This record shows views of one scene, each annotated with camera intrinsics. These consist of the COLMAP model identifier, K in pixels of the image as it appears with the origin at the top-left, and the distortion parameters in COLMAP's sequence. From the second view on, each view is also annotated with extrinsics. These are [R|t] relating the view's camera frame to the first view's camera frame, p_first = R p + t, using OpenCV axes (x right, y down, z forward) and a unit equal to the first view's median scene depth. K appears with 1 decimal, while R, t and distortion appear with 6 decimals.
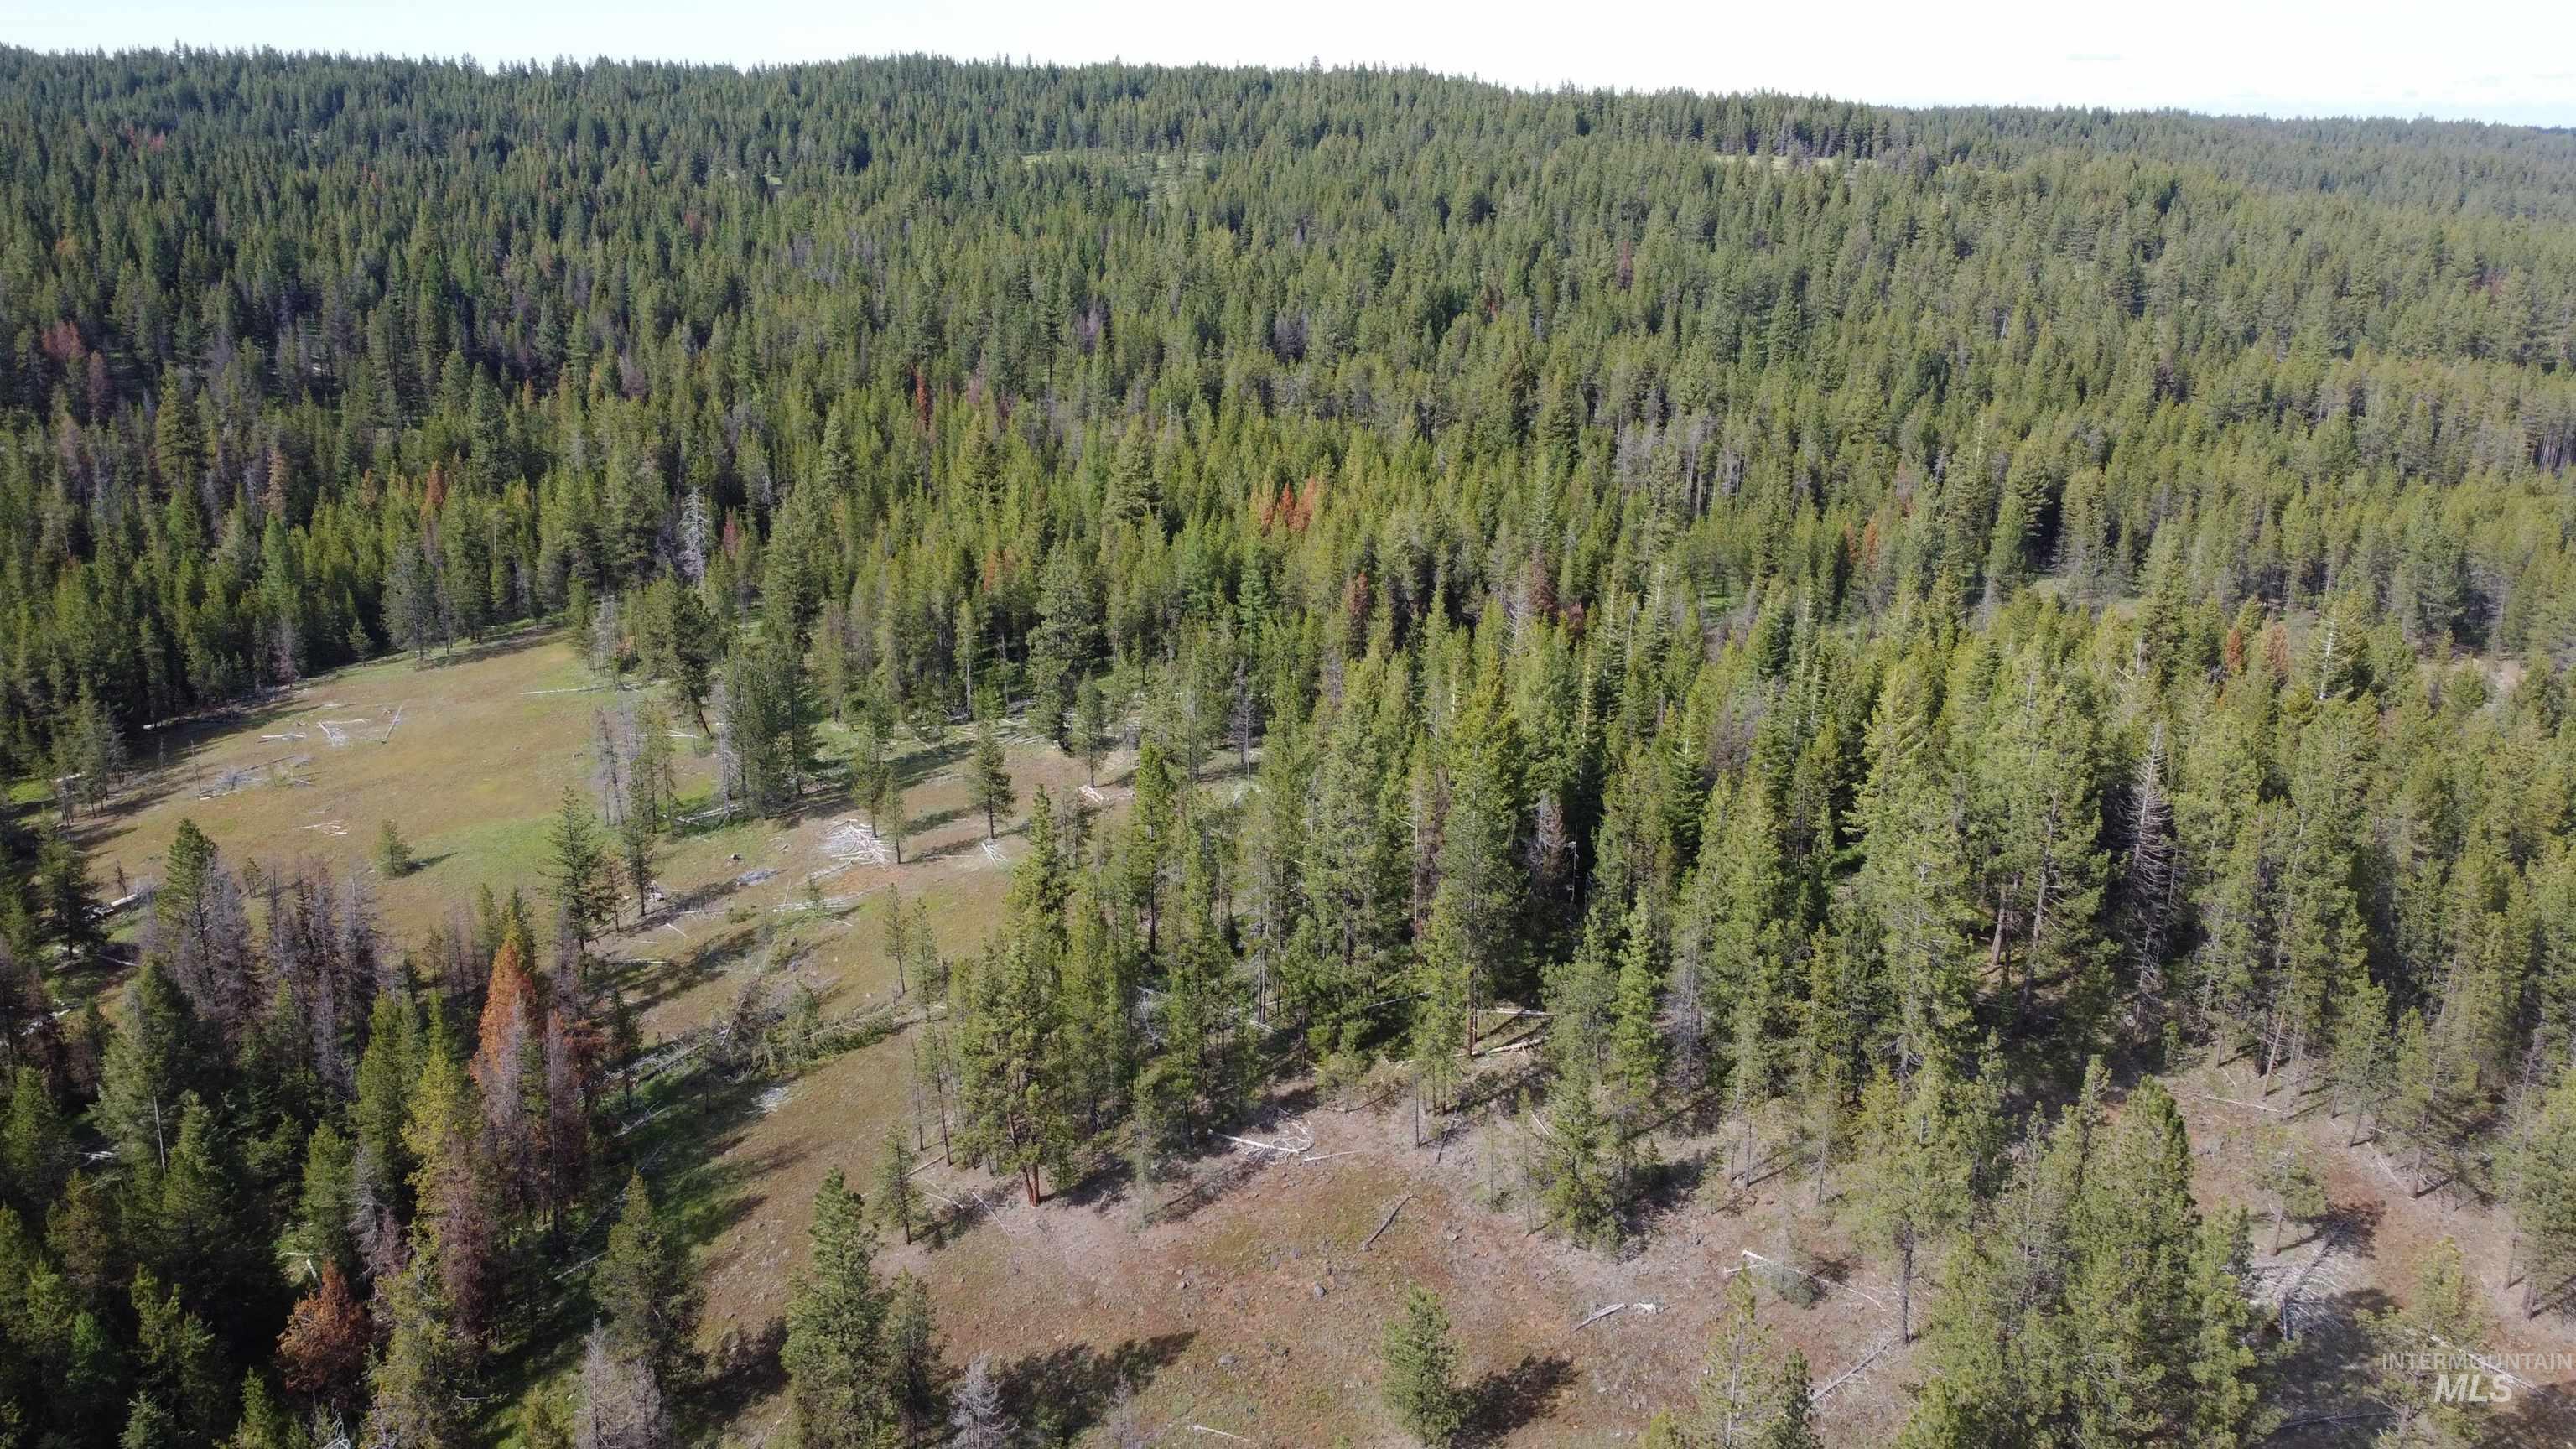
lens RADIAL K [[1949.1, 0, 1291.1], [0, 1949.1, 715.6], [0, 0, 1]] dist [0.003353, -0.006356]
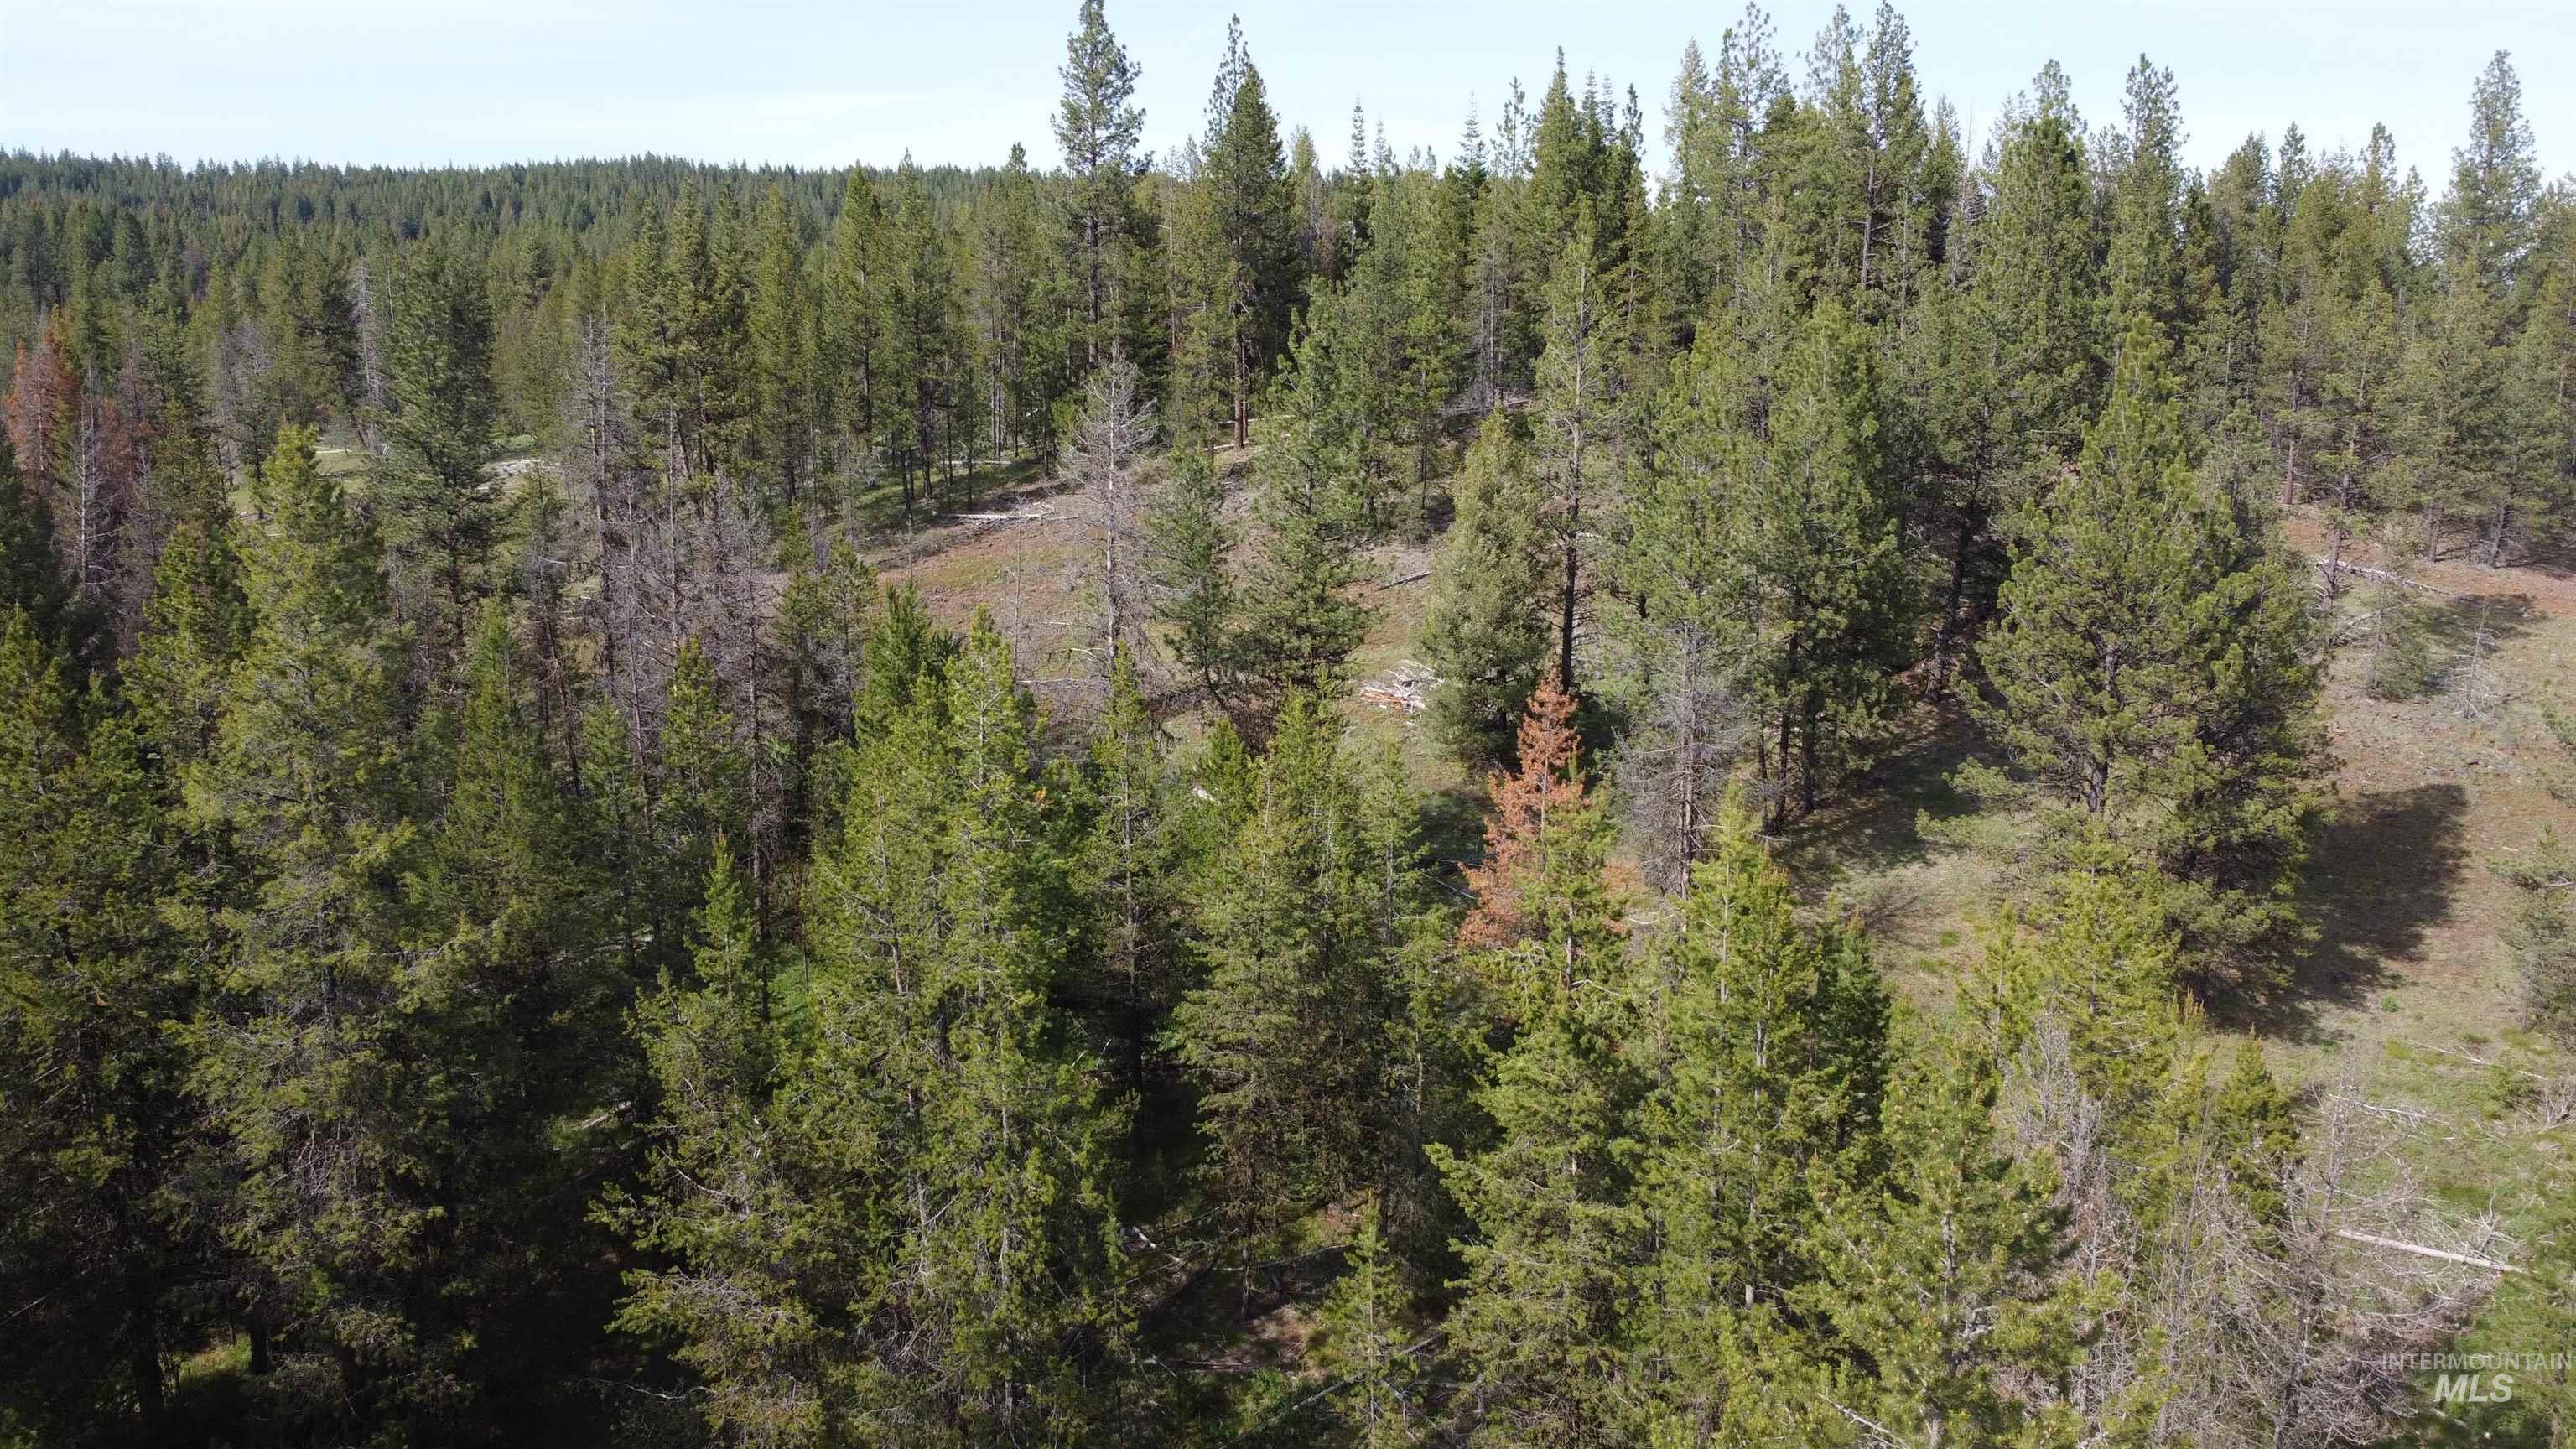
lens RADIAL K [[1949.1, 0, 1291.2], [0, 1949.1, 704.6], [0, 0, 1]] dist [0.003353, -0.006356]
pose [[0.992026, -0.025951, 0.123332, 0.002969], [0.038180, 0.994468, -0.097853, 0.212704], [-0.120111, 0.101782, 0.987529, 0.092214]]
